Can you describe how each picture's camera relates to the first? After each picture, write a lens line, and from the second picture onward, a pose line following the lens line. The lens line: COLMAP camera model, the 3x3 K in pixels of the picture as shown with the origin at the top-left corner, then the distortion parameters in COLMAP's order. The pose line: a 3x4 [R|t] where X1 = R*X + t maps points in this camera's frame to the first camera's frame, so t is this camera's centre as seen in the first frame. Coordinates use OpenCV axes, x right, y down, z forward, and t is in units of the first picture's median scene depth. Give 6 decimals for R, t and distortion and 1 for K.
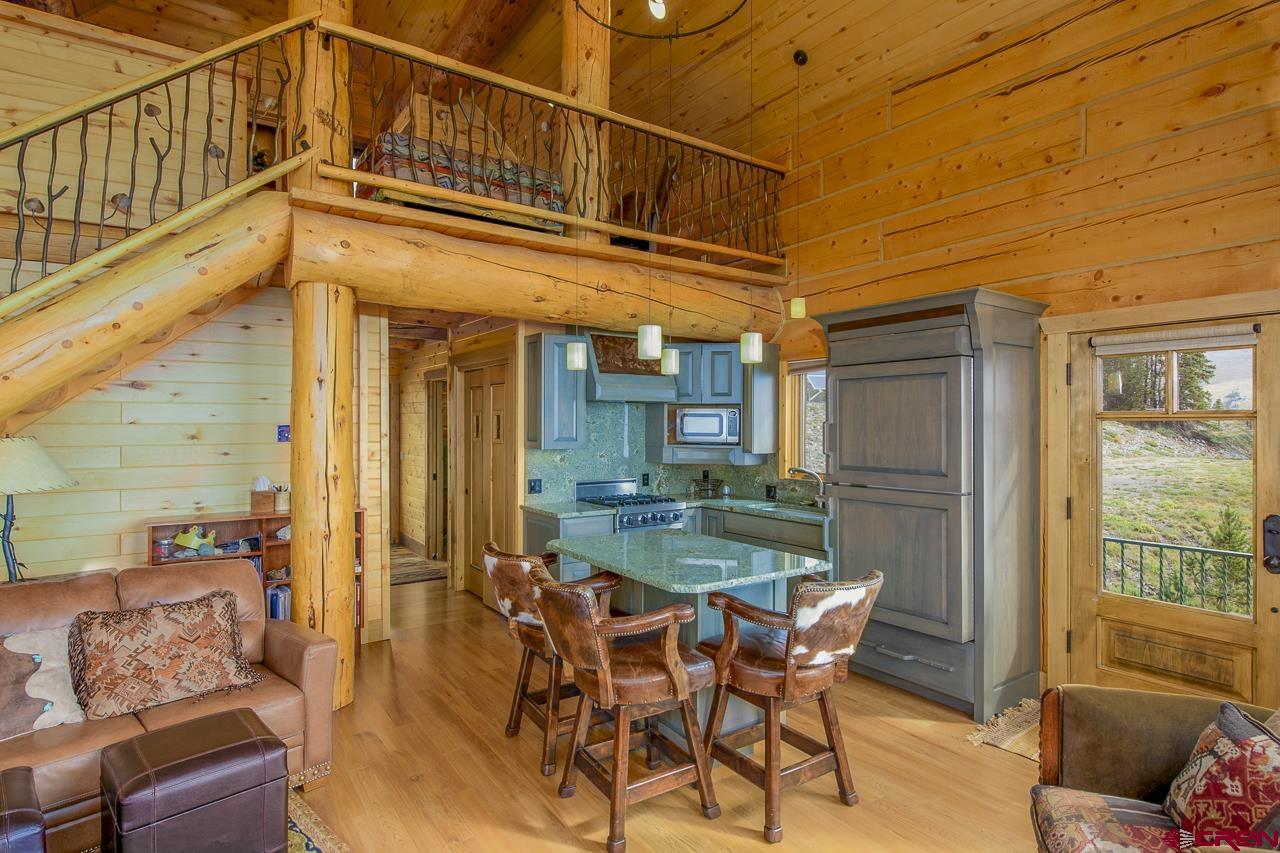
lens RADIAL K [[667.2, 0, 646.1], [0, 667.2, 421.4], [0, 0, 1]] dist [-0.000312, -0.005129]
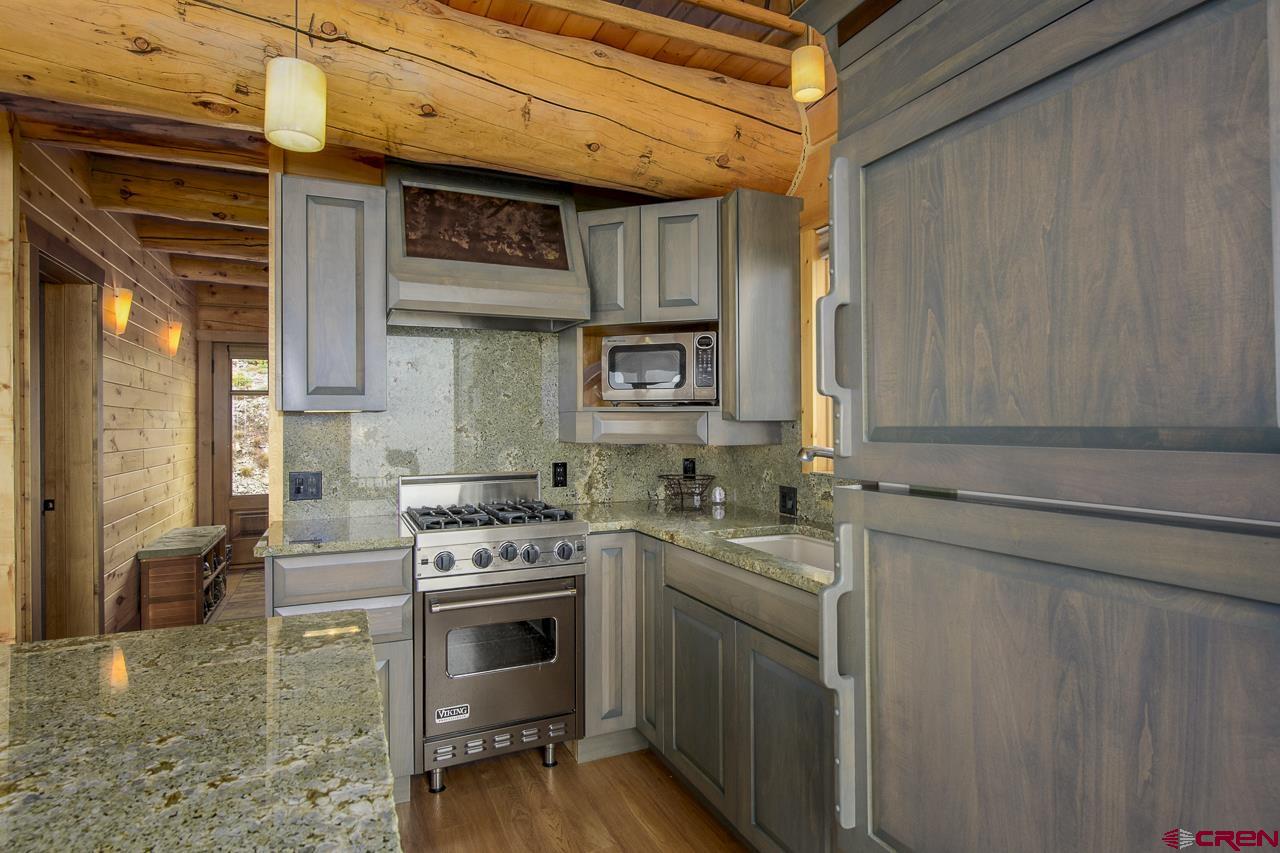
lens RADIAL K [[667.2, 0, 686.7], [0, 667.2, 417.9], [0, 0, 1]] dist [-0.000312, -0.005129]
pose [[0.989508, -0.012675, -0.143924, 0.271220], [0.012761, 0.999919, -0.000327, 0.065390], [0.143917, -0.001513, 0.989589, 0.721620]]
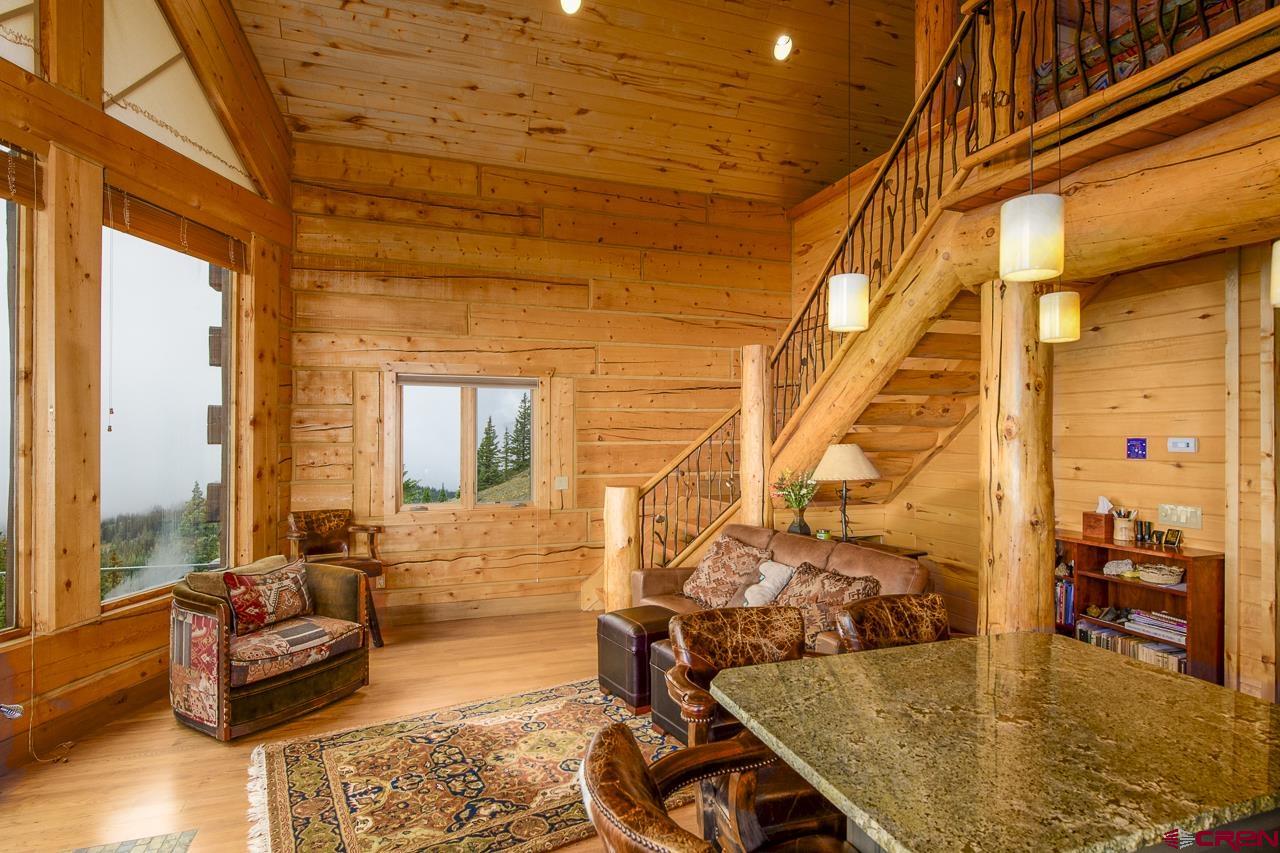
lens RADIAL K [[667.2, 0, 640.9], [0, 667.2, 433.0], [0, 0, 1]] dist [-0.000312, -0.005129]
pose [[-0.270851, -0.002348, -0.962619, 0.492605], [-0.000678, 0.999997, -0.002248, 0.001535], [0.962621, 0.000044, -0.270851, 0.753734]]
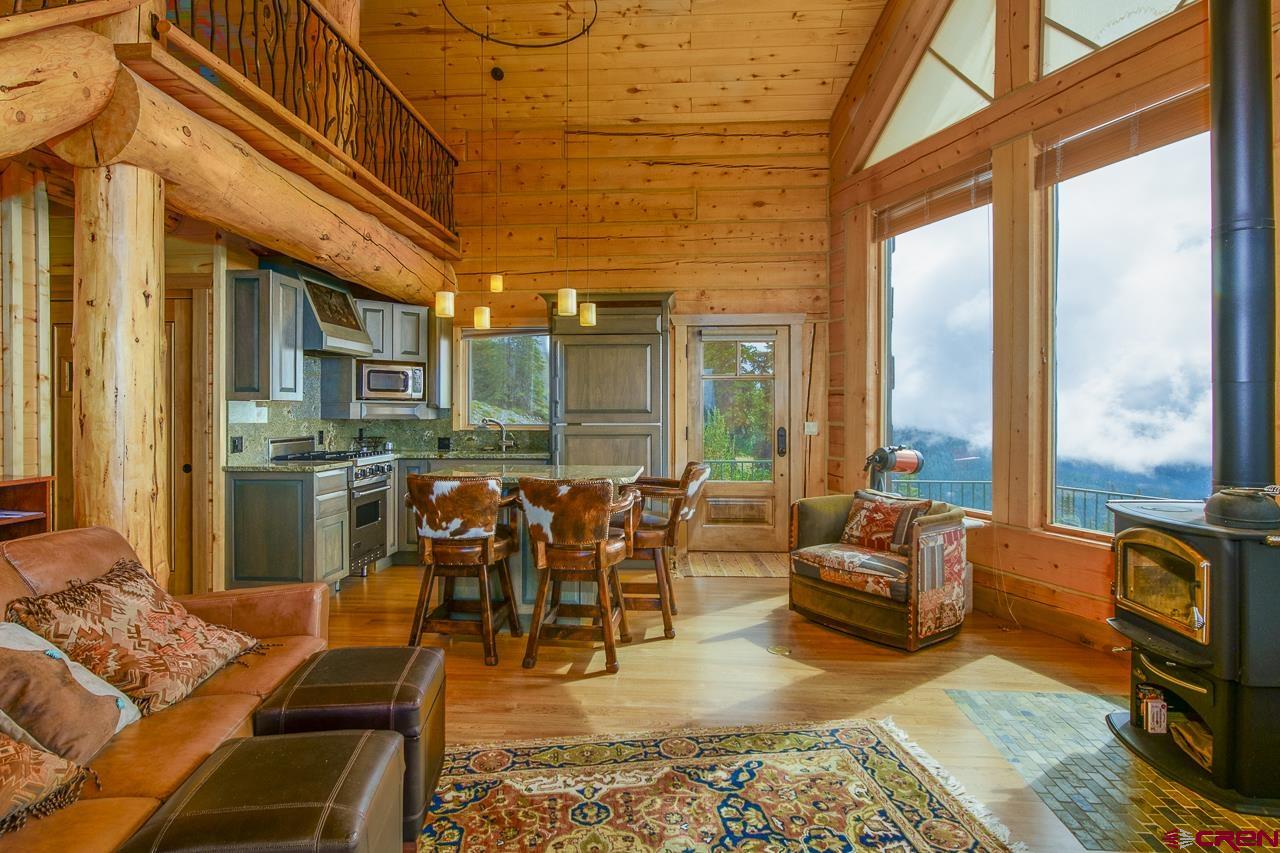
lens RADIAL K [[667.2, 0, 646.0], [0, 667.2, 410.2], [0, 0, 1]] dist [-0.000312, -0.005129]
pose [[0.623874, -0.003262, 0.781518, -0.696548], [-0.001400, 0.999985, 0.005292, 0.064416], [-0.781524, -0.004396, 0.623860, 0.057795]]
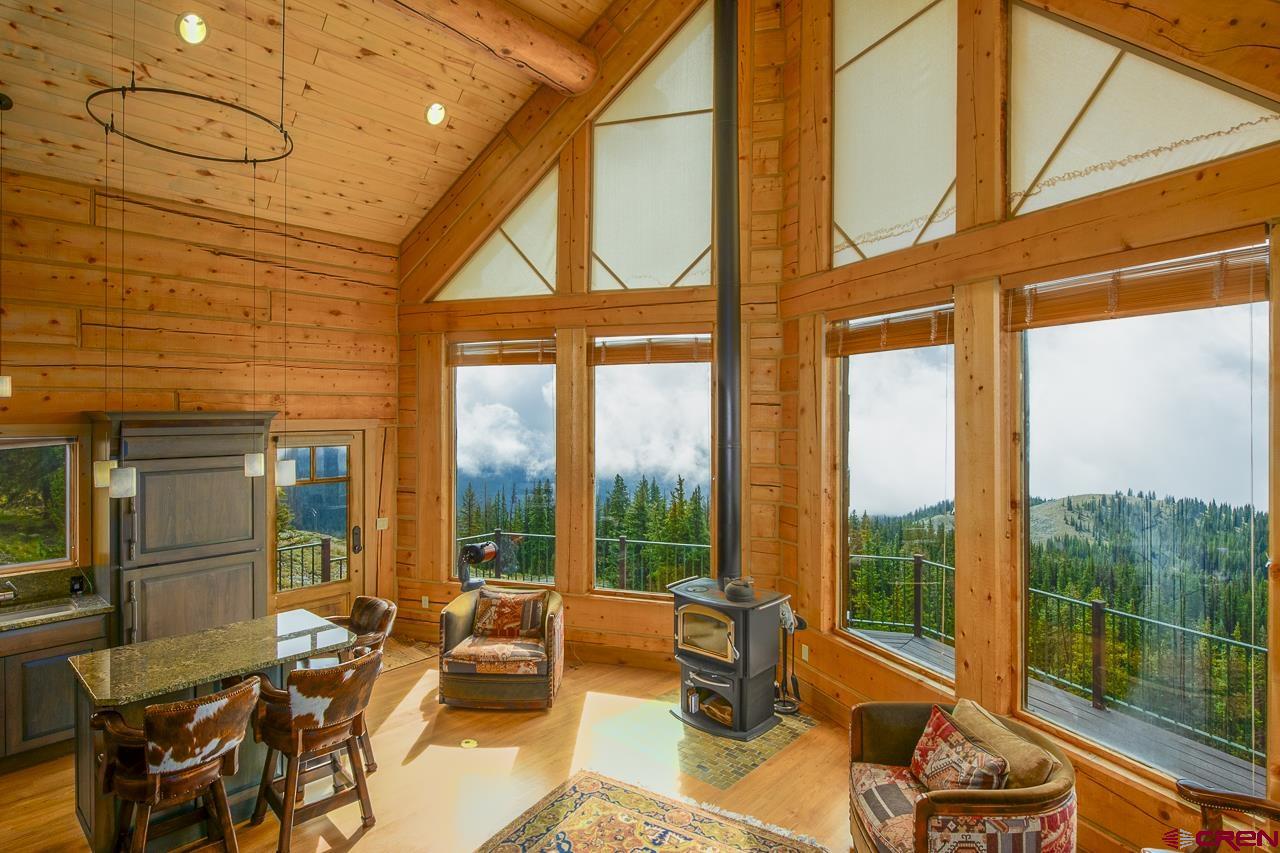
lens RADIAL K [[667.2, 0, 639.0], [0, 667.2, 413.8], [0, 0, 1]] dist [-0.000312, -0.005129]
pose [[-0.224633, -0.005333, 0.974429, -1.056691], [-0.005335, 0.999977, 0.004243, -0.183157], [-0.974429, -0.004245, -0.224656, 0.484000]]
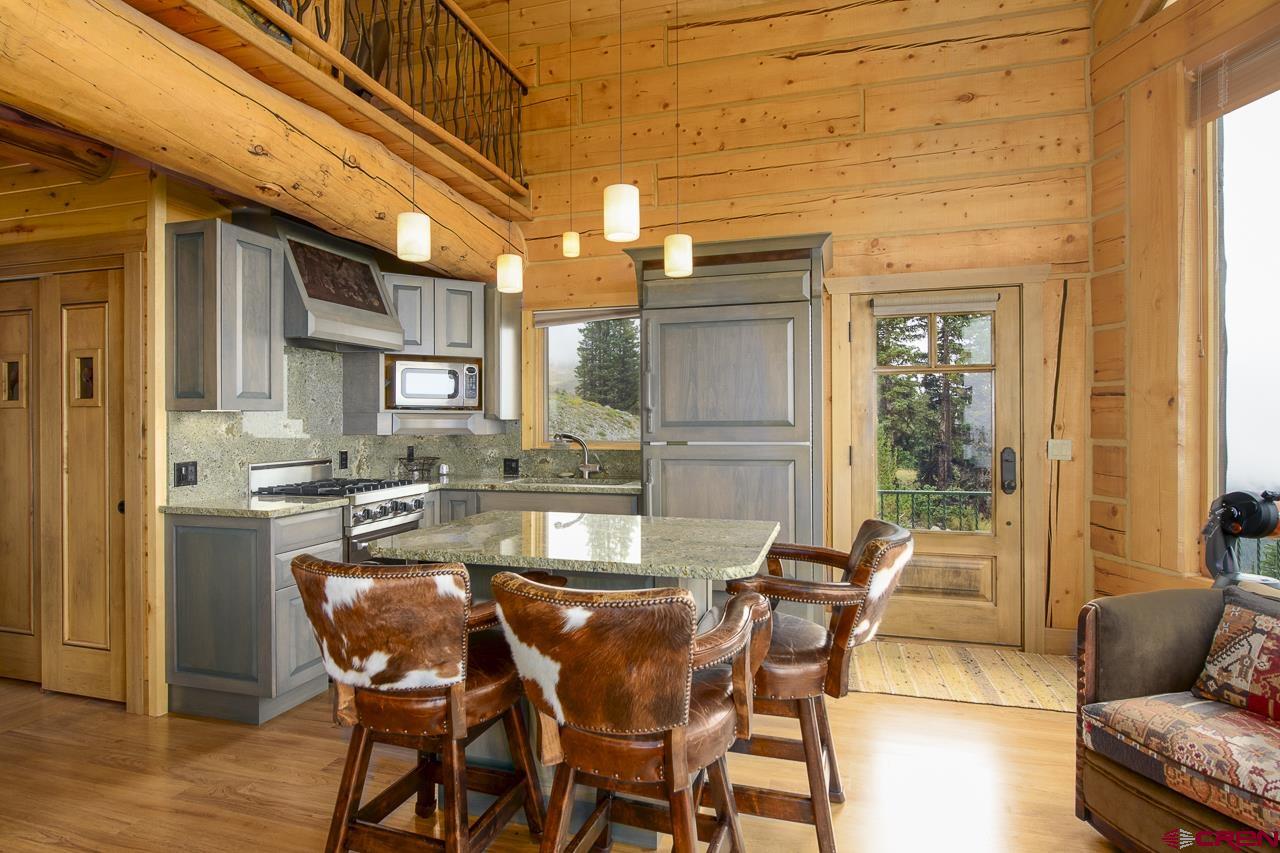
lens RADIAL K [[667.2, 0, 644.3], [0, 667.2, 416.2], [0, 0, 1]] dist [-0.000312, -0.005129]
pose [[0.779289, -0.004002, 0.626652, -0.300858], [0.004310, 0.999990, 0.001026, 0.062523], [-0.626650, 0.001902, 0.779299, 0.361664]]
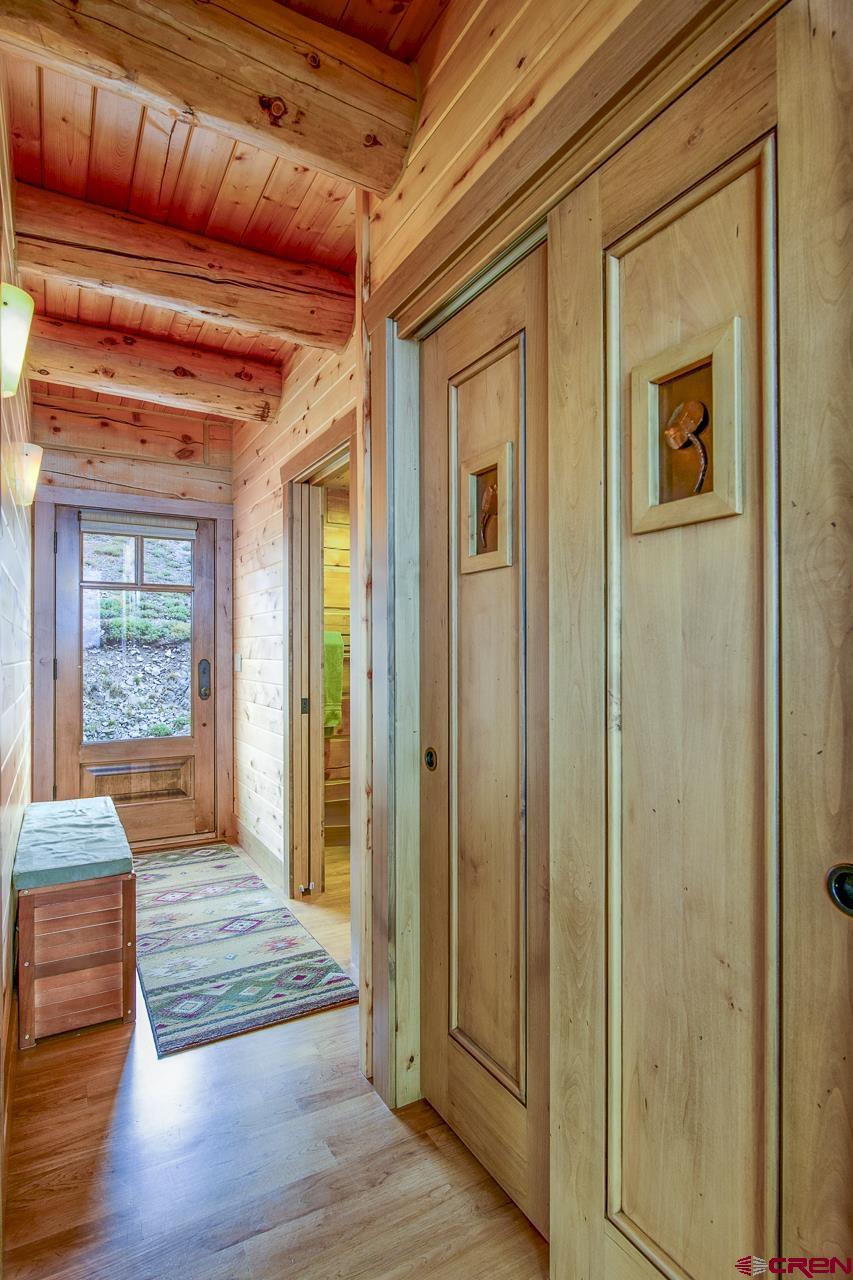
lens RADIAL K [[667.2, 0, 421.0], [0, 667.2, 653.6], [0, 0, 1]] dist [-0.000312, -0.005129]
pose [[0.993819, -0.001641, -0.110999, -0.397583], [0.001870, 0.999996, 0.001963, 0.098899], [0.110995, -0.002158, 0.993819, 1.181985]]
